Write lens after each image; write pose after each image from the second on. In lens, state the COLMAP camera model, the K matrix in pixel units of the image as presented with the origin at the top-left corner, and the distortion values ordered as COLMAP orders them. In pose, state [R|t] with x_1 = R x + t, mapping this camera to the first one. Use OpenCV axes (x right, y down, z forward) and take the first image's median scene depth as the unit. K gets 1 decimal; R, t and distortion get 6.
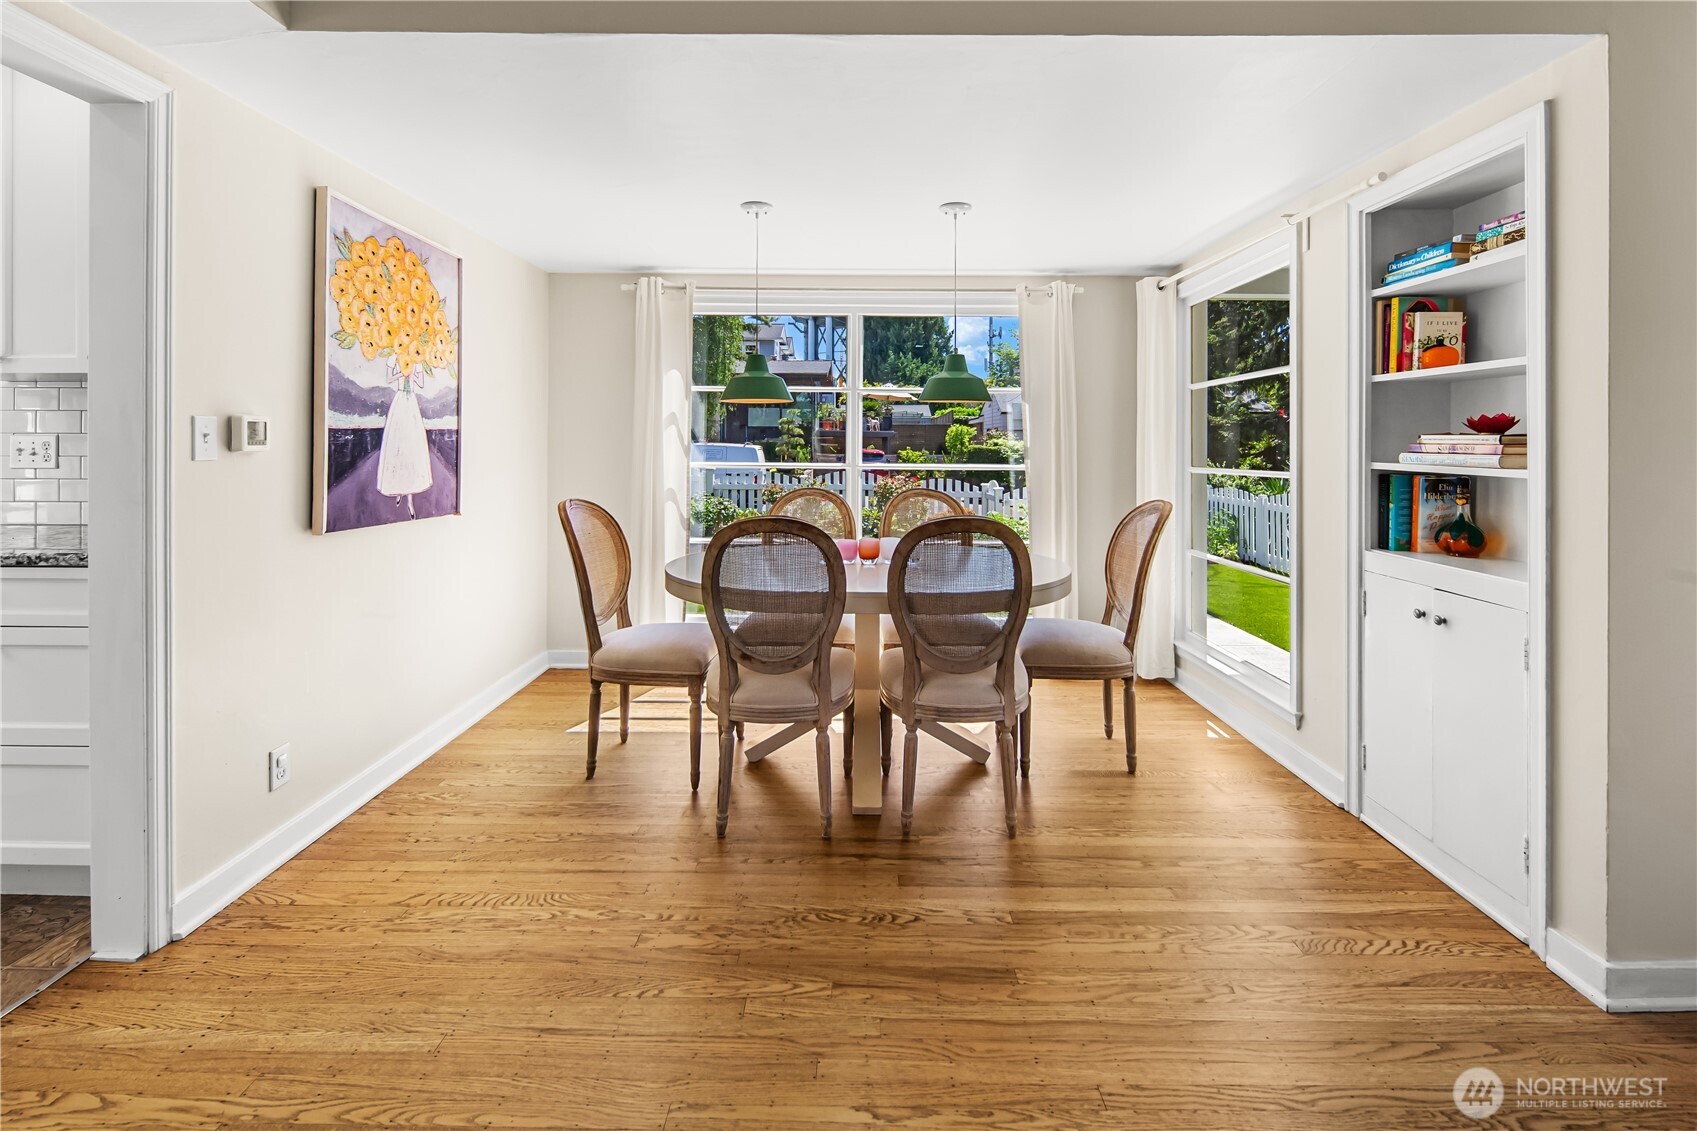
lens RADIAL K [[743.5, 0, 848.9], [0, 743.5, 444.0], [0, 0, 1]] dist [-0.000592, -0.001135]
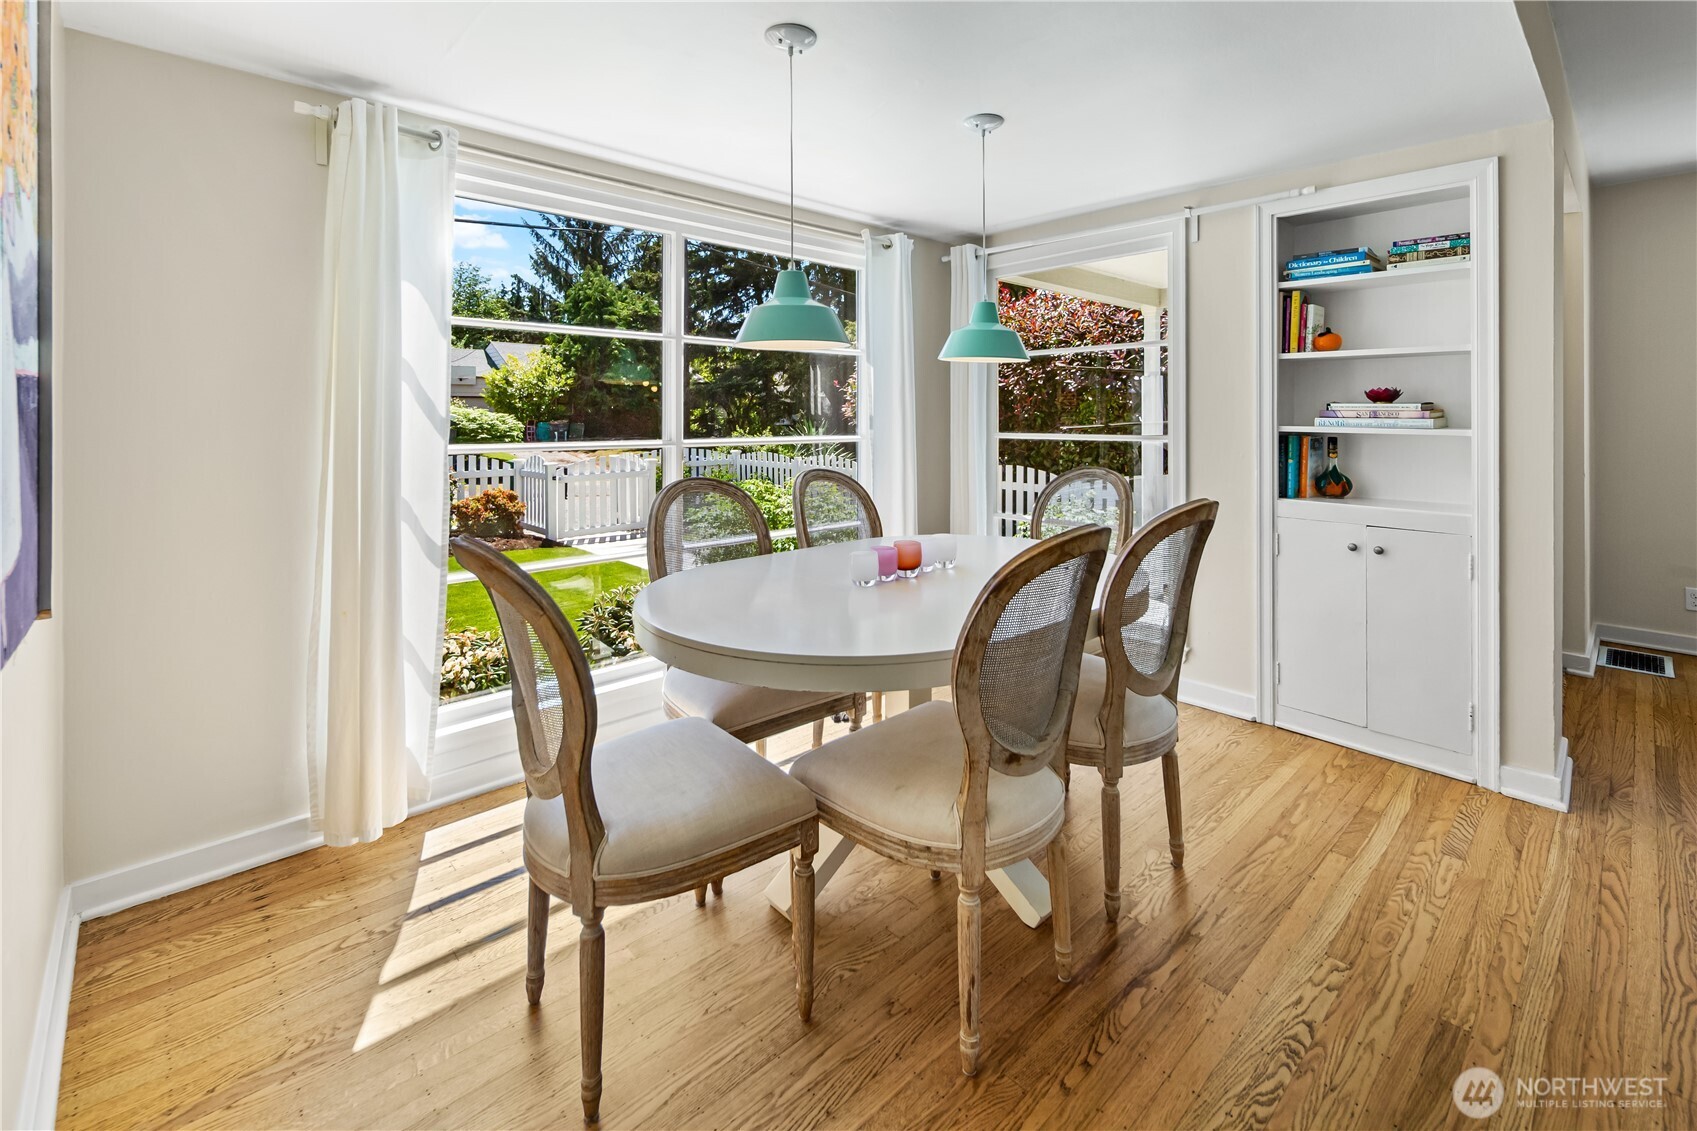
lens RADIAL K [[743.0, 0, 851.2], [0, 743.0, 412.7], [0, 0, 1]] dist [0.002577, -0.003047]
pose [[0.724780, -0.005073, 0.688962, -0.630848], [0.004139, 0.999987, 0.003009, -0.003711], [-0.688968, 0.000670, 0.724791, 0.615136]]
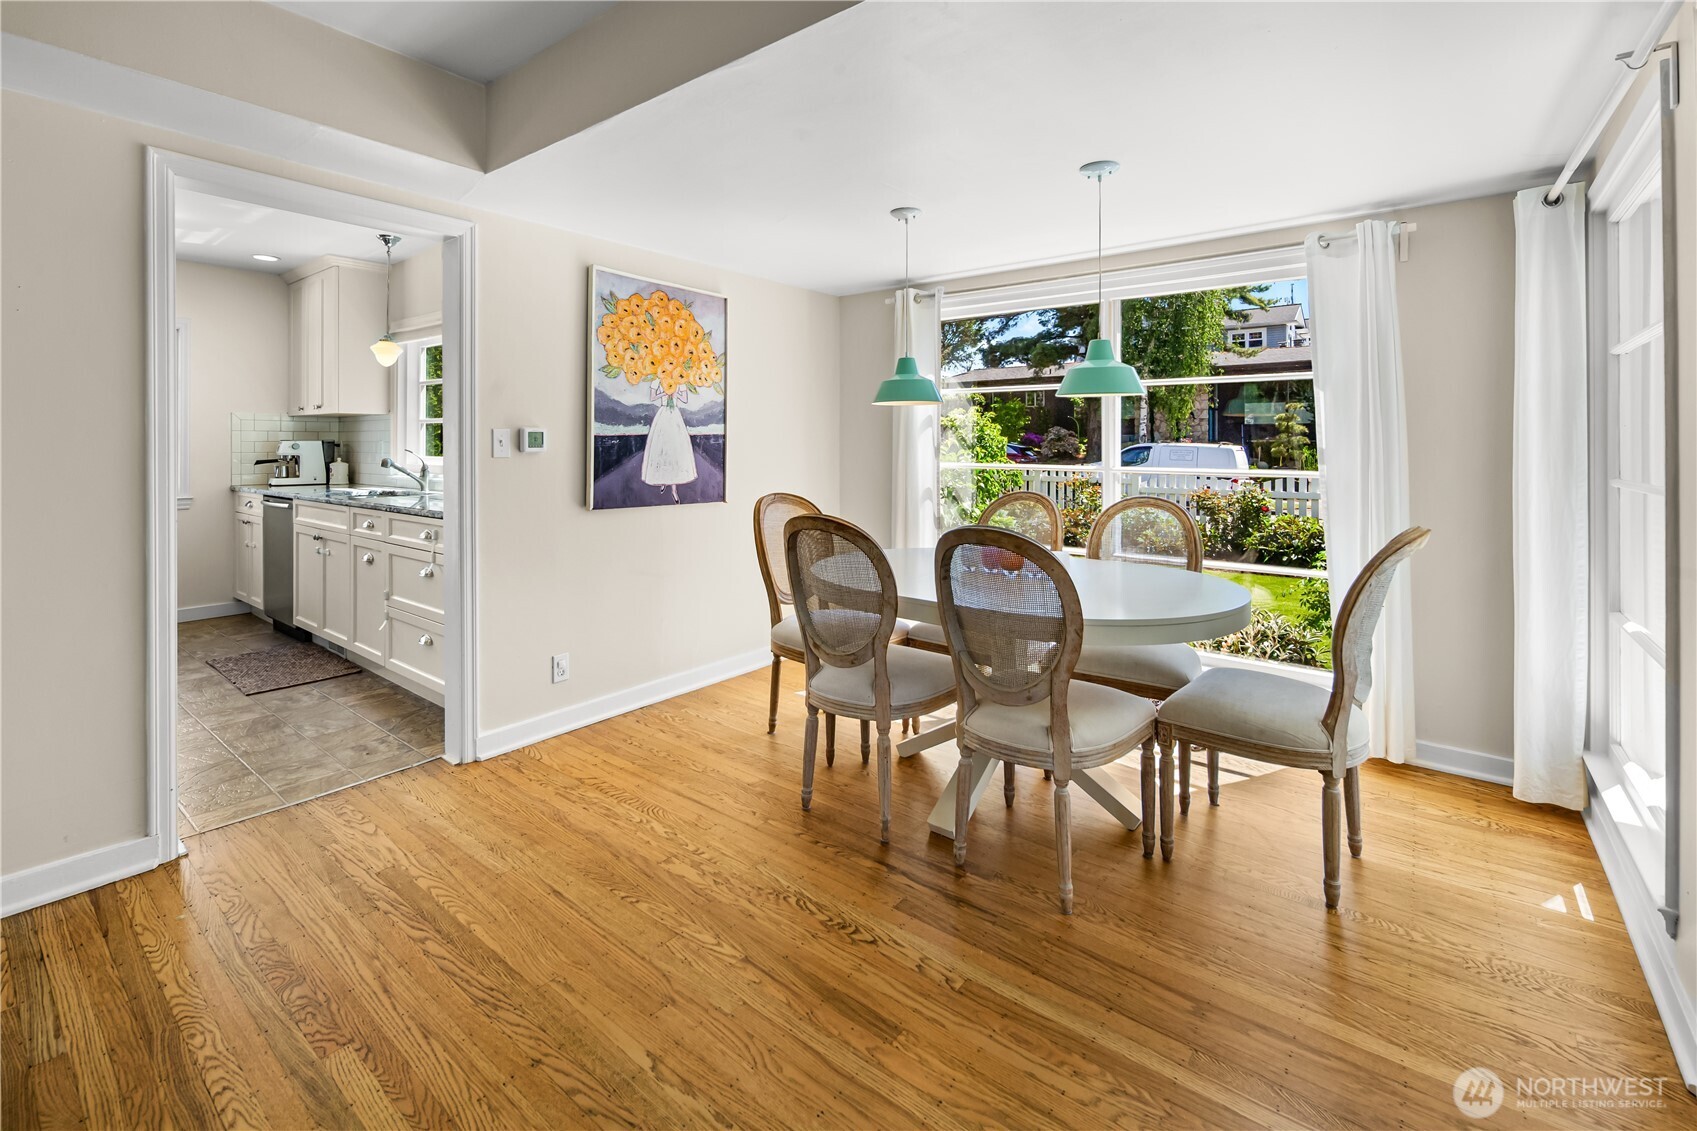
lens RADIAL K [[740.2, 0, 850.9], [0, 740.2, 443.3], [0, 0, 1]] dist [0.000789, -0.000499]
pose [[0.789604, -0.004738, -0.613598, 0.527407], [0.003639, 0.999989, -0.003040, -0.000434], [0.613606, 0.000168, 0.789612, 0.183942]]
